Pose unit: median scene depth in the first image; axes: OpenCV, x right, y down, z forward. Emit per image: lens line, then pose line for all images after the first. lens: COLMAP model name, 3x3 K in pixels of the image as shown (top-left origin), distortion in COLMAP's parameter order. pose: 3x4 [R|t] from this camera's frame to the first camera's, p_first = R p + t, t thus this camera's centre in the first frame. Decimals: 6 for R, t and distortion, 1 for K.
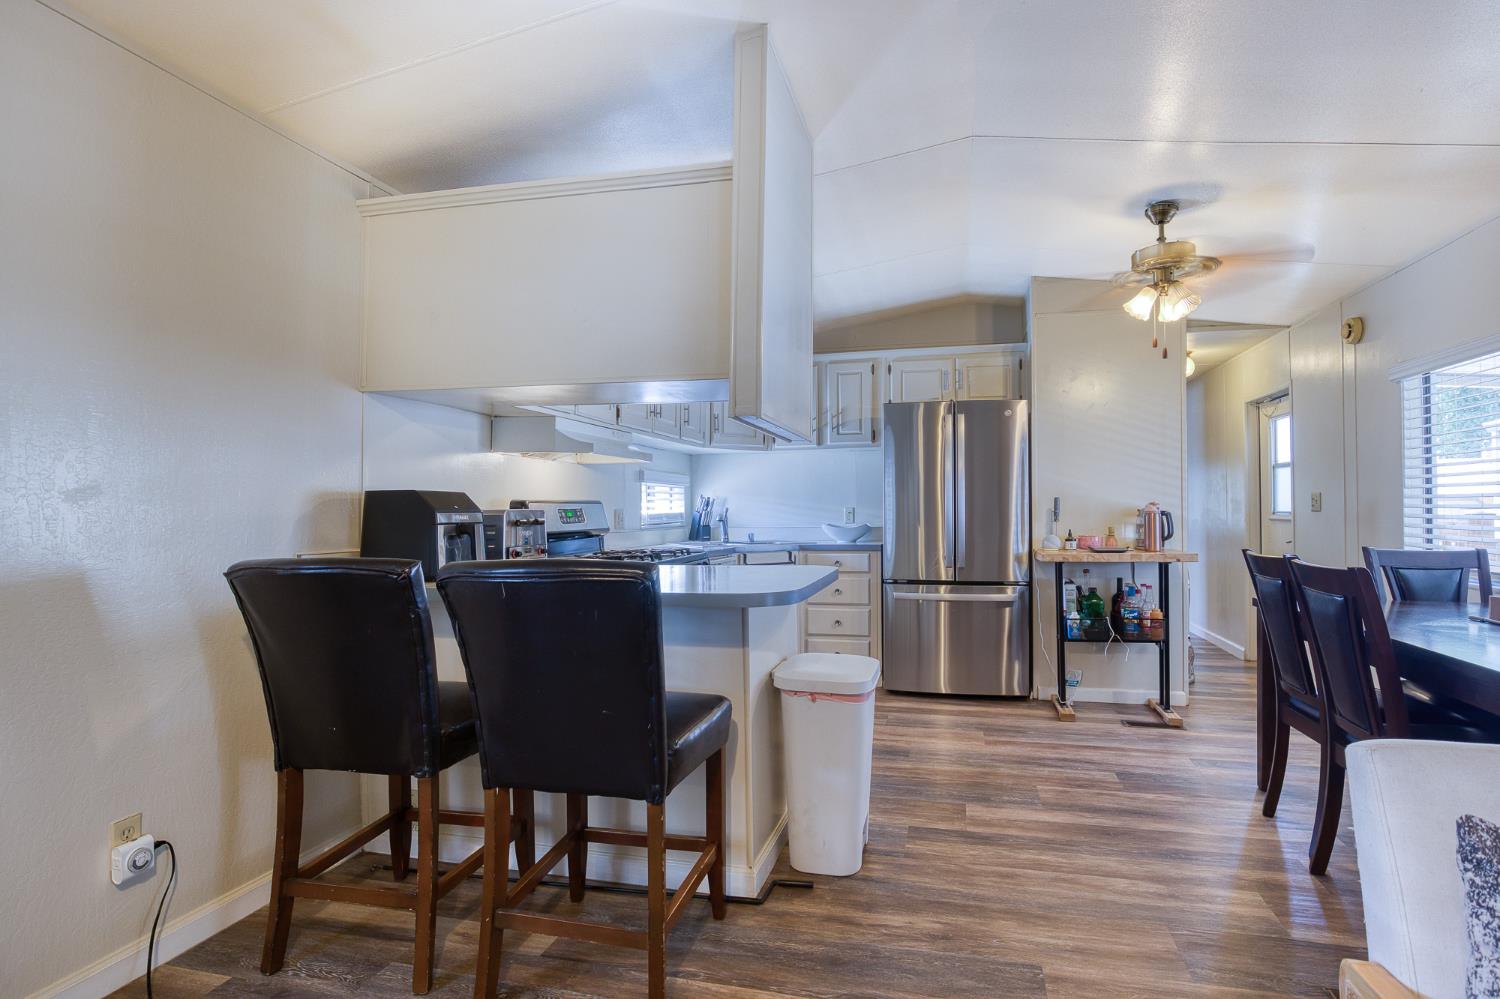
lens RADIAL K [[769.8, 0, 756.9], [0, 769.8, 501.8], [0, 0, 1]] dist [-0.003595, -0.001535]
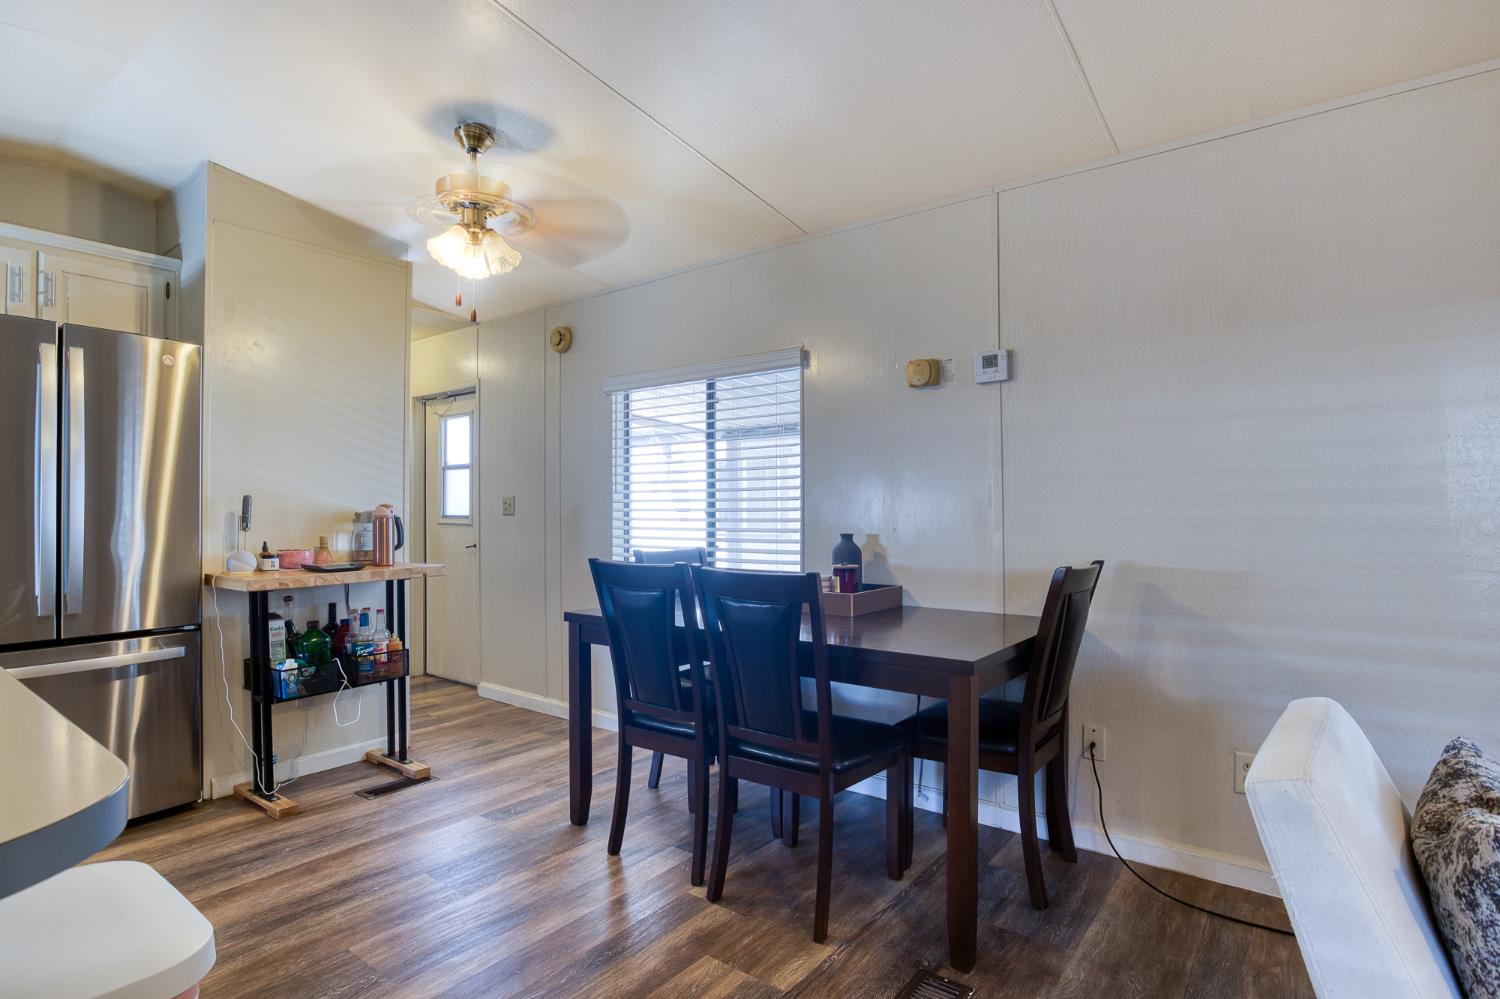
lens RADIAL K [[769.8, 0, 749.7], [0, 769.8, 505.5], [0, 0, 1]] dist [-0.003595, -0.001535]
pose [[0.388742, 0.008062, 0.921311, -0.070251], [-0.007813, 0.999955, -0.005453, 0.003251], [-0.921314, -0.005078, 0.388787, 0.335442]]
